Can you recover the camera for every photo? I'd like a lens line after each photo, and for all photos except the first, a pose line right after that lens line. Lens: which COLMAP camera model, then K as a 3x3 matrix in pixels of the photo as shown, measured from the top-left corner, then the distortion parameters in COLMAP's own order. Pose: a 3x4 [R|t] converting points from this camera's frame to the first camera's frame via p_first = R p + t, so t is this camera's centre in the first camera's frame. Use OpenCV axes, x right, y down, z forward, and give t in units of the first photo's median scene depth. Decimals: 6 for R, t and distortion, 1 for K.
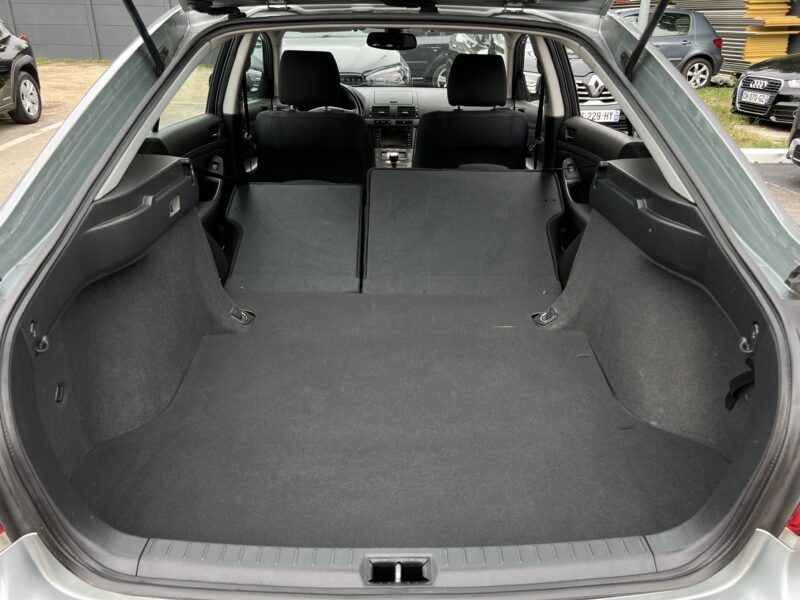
lens RADIAL K [[619.4, 0, 415.7], [0, 619.4, 287.8], [0, 0, 1]] dist [0.046841, -0.041044]
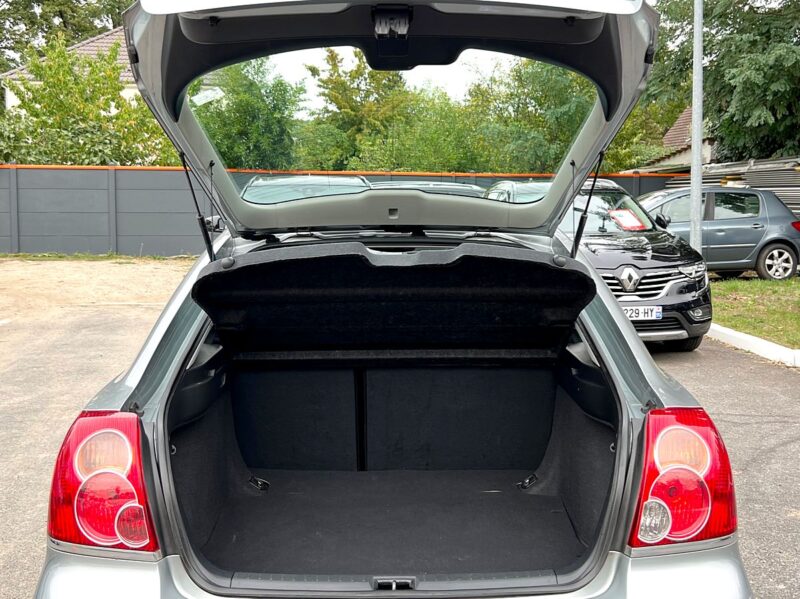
lens RADIAL K [[812.2, 0, 396.3], [0, 812.2, 300.5], [0, 0, 1]] dist [0.022953, 0.000000]
pose [[0.999418, -0.012255, -0.031829, 0.025718], [0.002686, 0.958595, -0.284759, 0.170141], [0.034001, 0.284508, 0.958071, -0.581411]]
